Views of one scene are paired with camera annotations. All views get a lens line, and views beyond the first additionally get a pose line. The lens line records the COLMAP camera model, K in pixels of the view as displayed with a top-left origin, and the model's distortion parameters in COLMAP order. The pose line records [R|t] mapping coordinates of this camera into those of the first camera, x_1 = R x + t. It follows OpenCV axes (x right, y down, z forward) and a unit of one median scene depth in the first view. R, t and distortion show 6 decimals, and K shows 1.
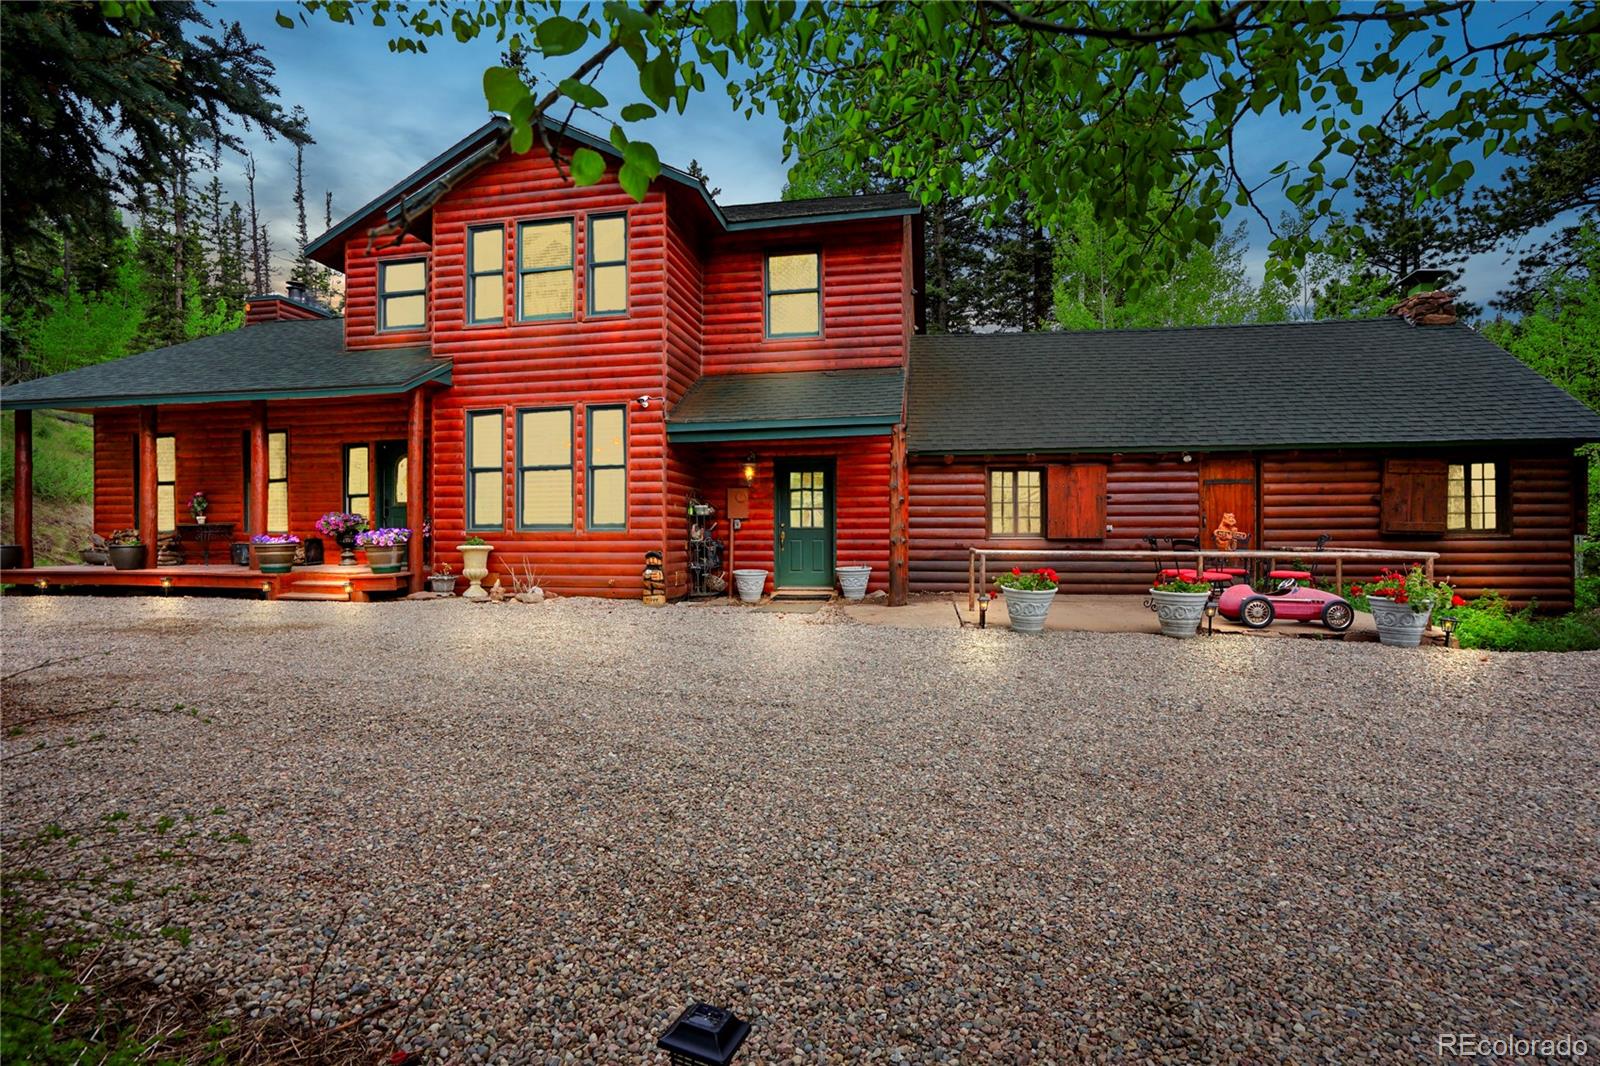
lens RADIAL K [[701.5, 0, 792.6], [0, 701.5, 531.7], [0, 0, 1]] dist [-0.032557, 0.000735]
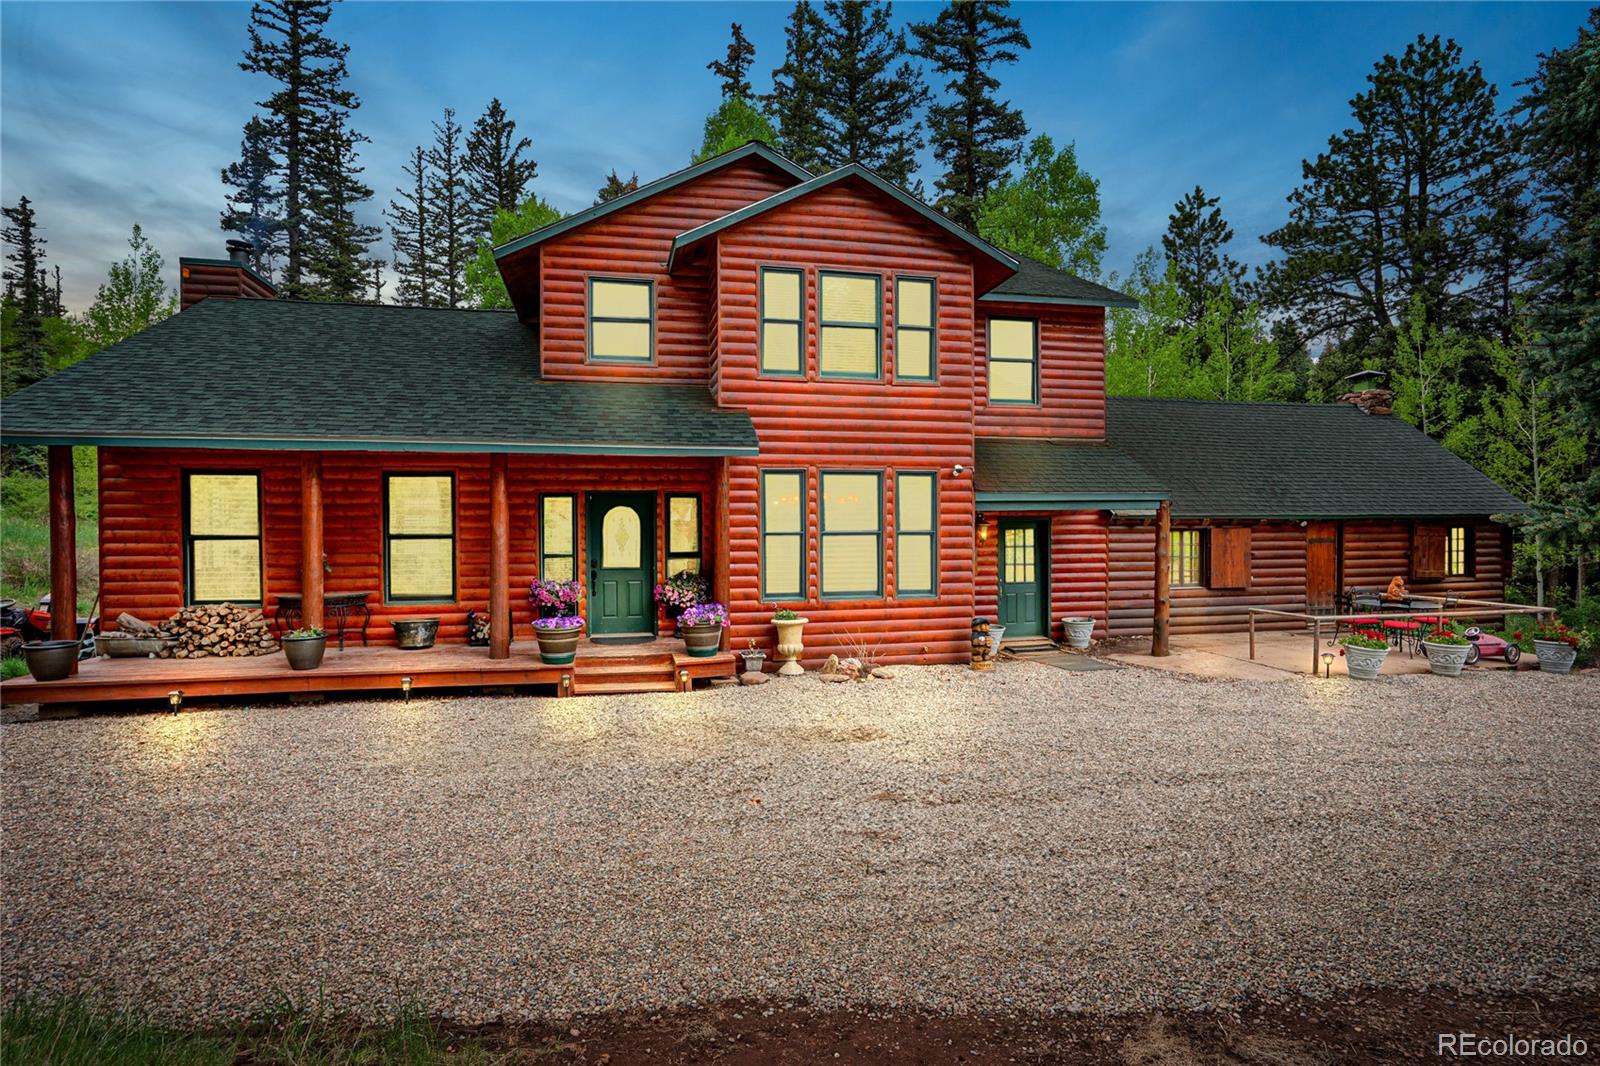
lens RADIAL K [[785.3, 0, 800.5], [0, 785.3, 529.9], [0, 0, 1]] dist [-0.023336, 0.000145]
pose [[0.926955, -0.002141, 0.375166, -0.818436], [0.001188, 0.999995, 0.002770, -0.098393], [-0.375170, -0.002122, 0.926953, 0.024577]]
